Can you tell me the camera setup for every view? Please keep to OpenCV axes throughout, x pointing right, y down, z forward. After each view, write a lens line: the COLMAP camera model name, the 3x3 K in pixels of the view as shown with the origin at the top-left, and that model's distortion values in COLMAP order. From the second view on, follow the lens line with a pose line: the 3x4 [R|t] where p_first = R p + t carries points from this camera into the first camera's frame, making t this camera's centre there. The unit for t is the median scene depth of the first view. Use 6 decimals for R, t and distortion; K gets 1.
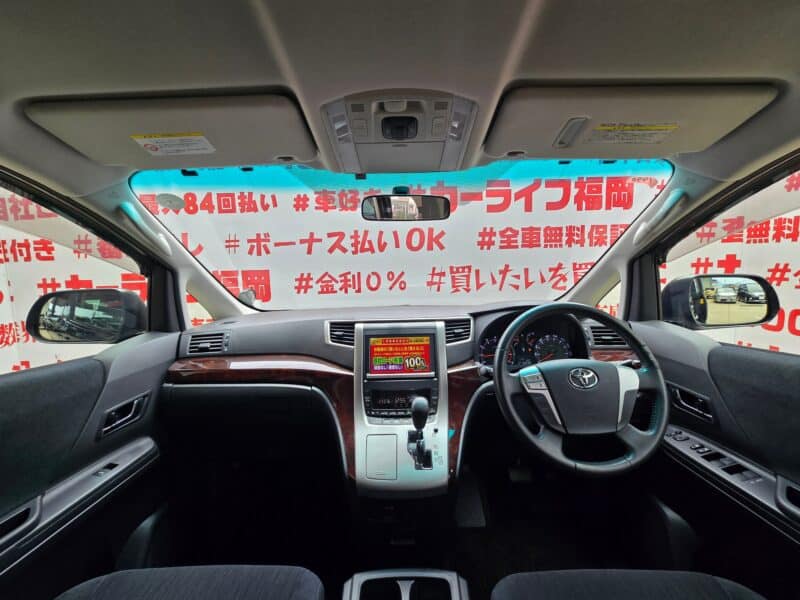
lens RADIAL K [[327.0, 0, 400.0], [0, 327.0, 300.0], [0, 0, 1]] dist [-0.001283, 0.000138]
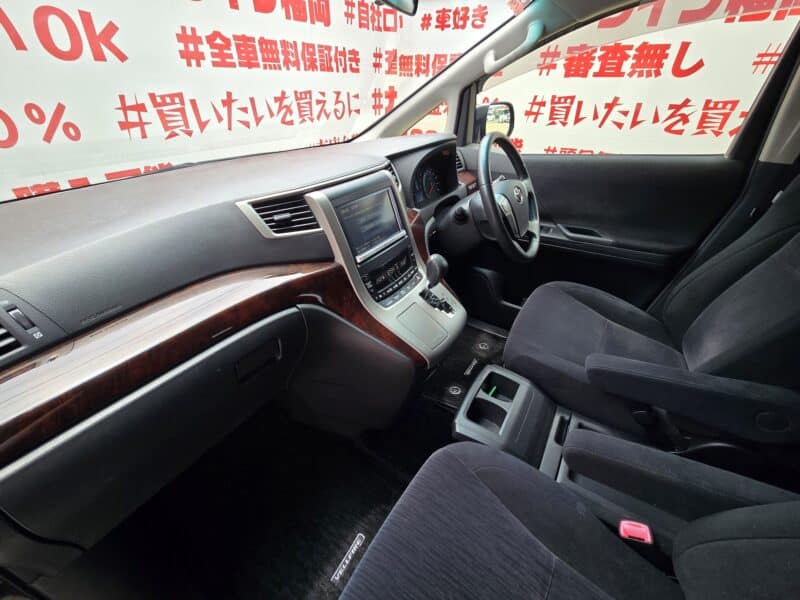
lens RADIAL K [[321.2, 0, 400.0], [0, 321.2, 300.0], [0, 0, 1]] dist [-0.004102, -0.000232]
pose [[0.541839, -0.442716, 0.714432, -0.214636], [0.076457, 0.872465, 0.482659, -0.013794], [-0.836998, -0.206900, 0.506584, 0.176759]]
